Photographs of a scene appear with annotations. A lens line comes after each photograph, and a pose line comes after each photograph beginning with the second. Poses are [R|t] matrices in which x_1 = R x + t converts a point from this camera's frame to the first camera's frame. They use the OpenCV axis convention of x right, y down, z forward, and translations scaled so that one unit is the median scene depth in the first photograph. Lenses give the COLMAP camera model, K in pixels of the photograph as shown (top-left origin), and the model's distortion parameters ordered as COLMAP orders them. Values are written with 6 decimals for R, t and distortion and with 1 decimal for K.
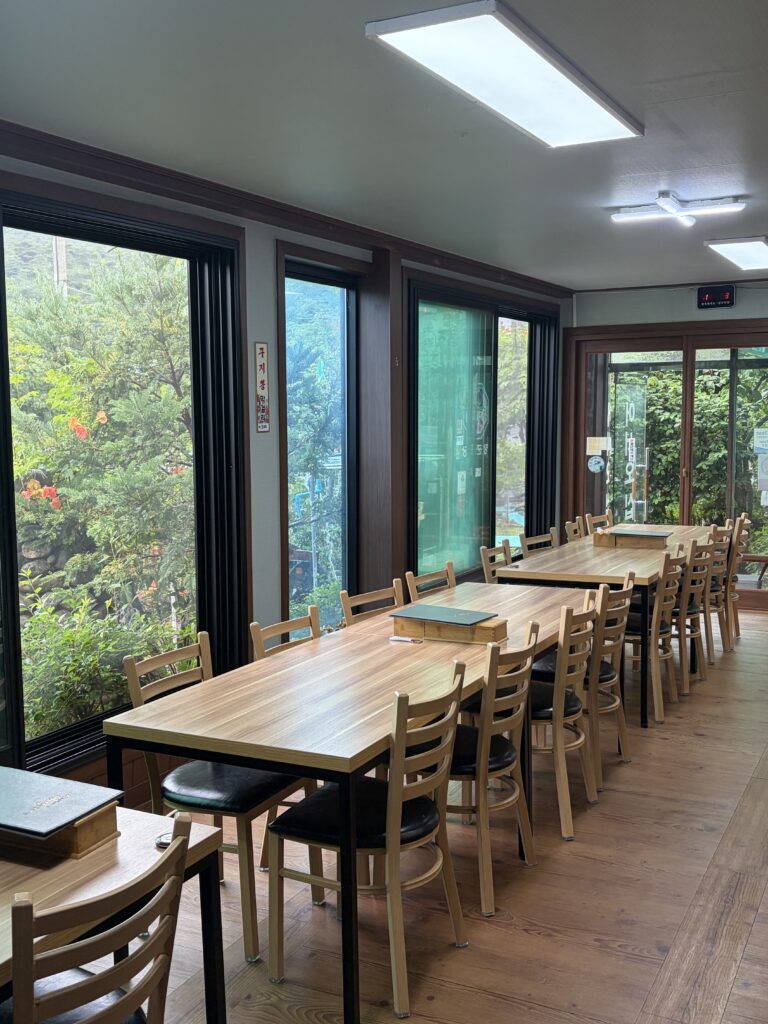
lens RADIAL K [[1071.7, 0, 384.0], [0, 1071.7, 515.2], [0, 0, 1]] dist [0.005786, 0.000000]
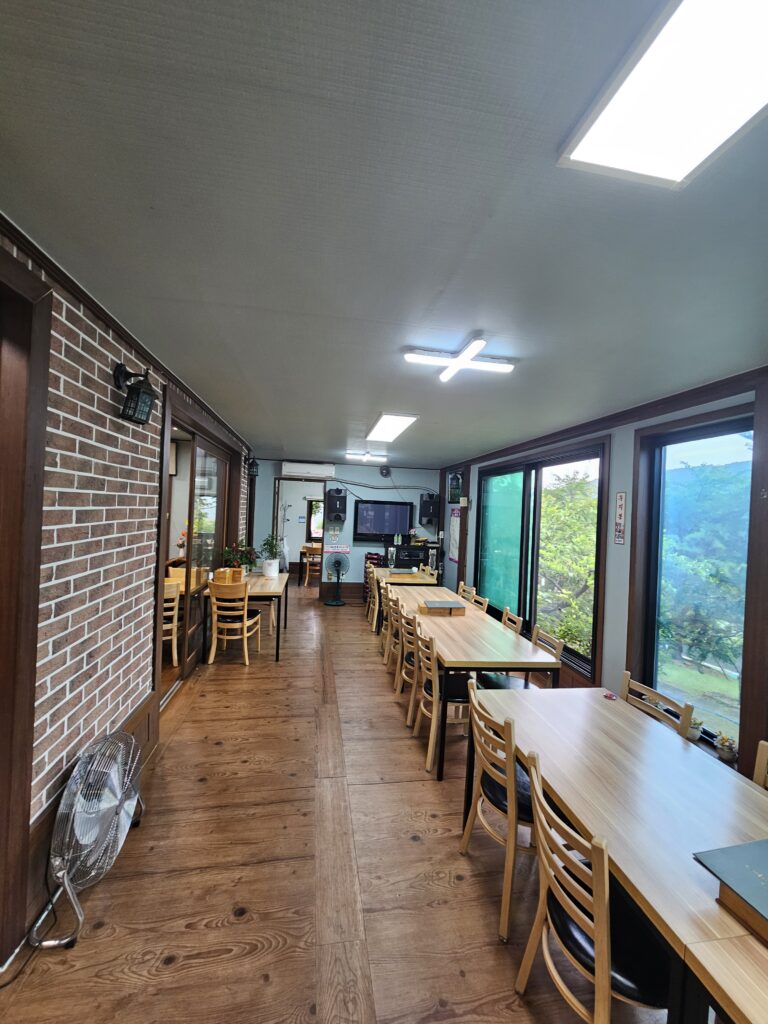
lens RADIAL K [[416.3, 0, 387.6], [0, 416.3, 507.3], [0, 0, 1]] dist [0.001759, 0.000107]
pose [[-0.796449, -0.023347, -0.604255, 0.592301], [-0.098455, 0.990927, 0.091484, -0.160991], [0.596637, 0.132354, -0.791521, 1.304912]]
